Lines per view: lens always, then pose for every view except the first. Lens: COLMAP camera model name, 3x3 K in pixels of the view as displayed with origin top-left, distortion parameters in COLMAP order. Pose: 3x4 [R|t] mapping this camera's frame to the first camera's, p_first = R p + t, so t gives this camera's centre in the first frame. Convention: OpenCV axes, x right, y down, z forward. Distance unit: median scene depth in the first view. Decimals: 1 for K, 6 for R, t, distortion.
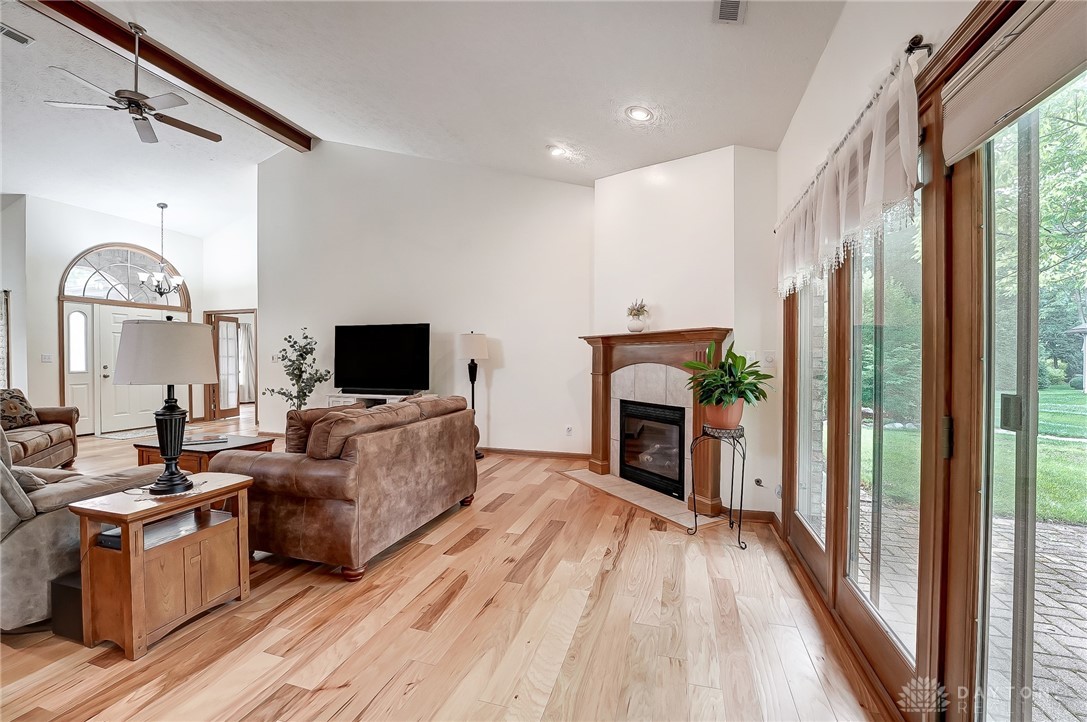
lens RADIAL K [[437.0, 0, 543.5], [0, 437.0, 361.0], [0, 0, 1]] dist [-0.000547, -0.000049]
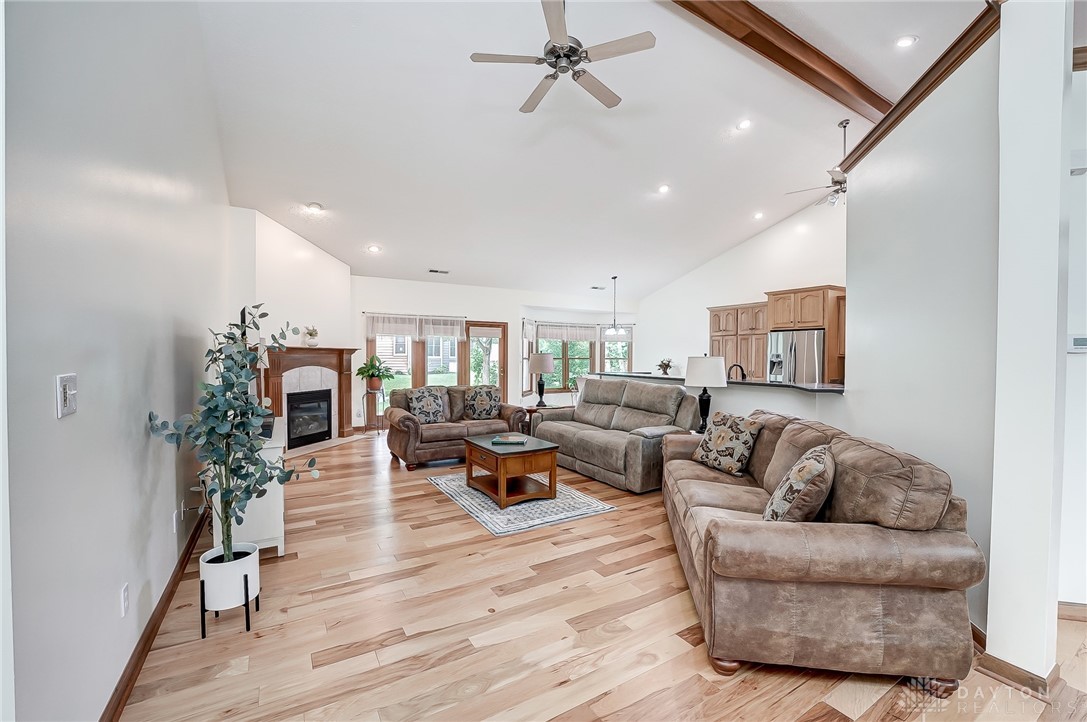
lens RADIAL K [[437.0, 0, 543.5], [0, 437.0, 361.0], [0, 0, 1]] dist [-0.000547, -0.000049]
pose [[-0.717718, -0.012951, 0.696214, -1.417024], [0.004561, 0.999718, 0.023299, -0.045620], [-0.696319, 0.019898, -0.717456, 1.467071]]
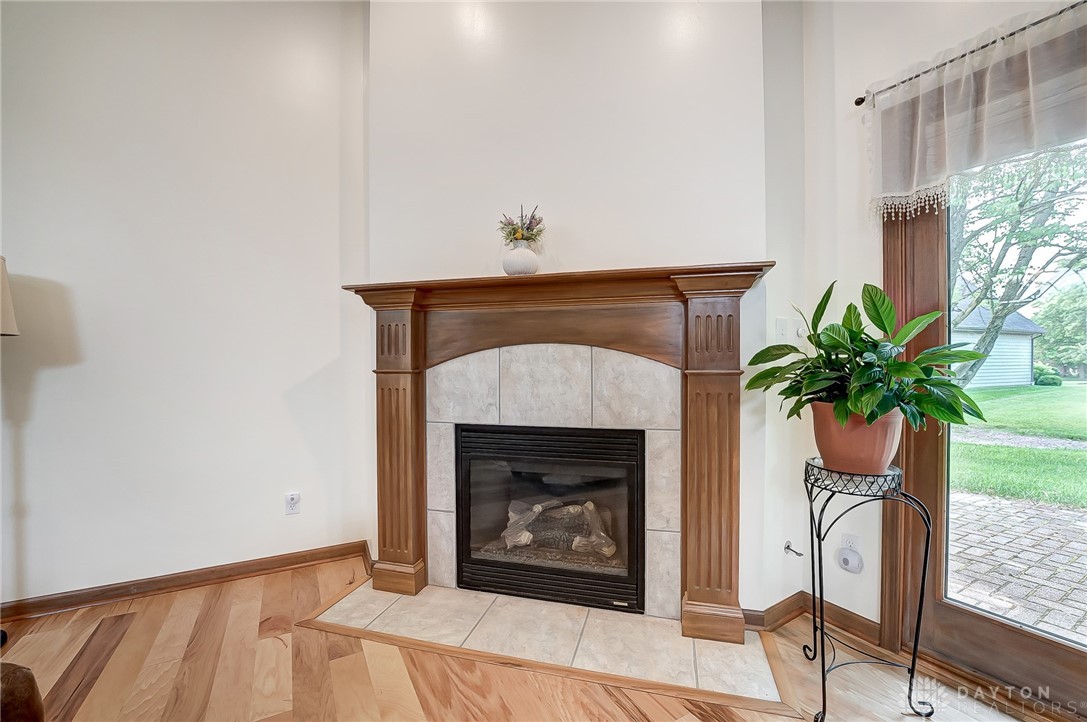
lens RADIAL K [[457.2, 0, 537.9], [0, 457.2, 375.7], [0, 0, 1]] dist [-0.002624, -0.000299]
pose [[0.712062, -0.023837, 0.701712, -0.105857], [0.014776, 0.999711, 0.018966, 0.028899], [-0.701961, -0.003137, 0.712209, 0.595773]]
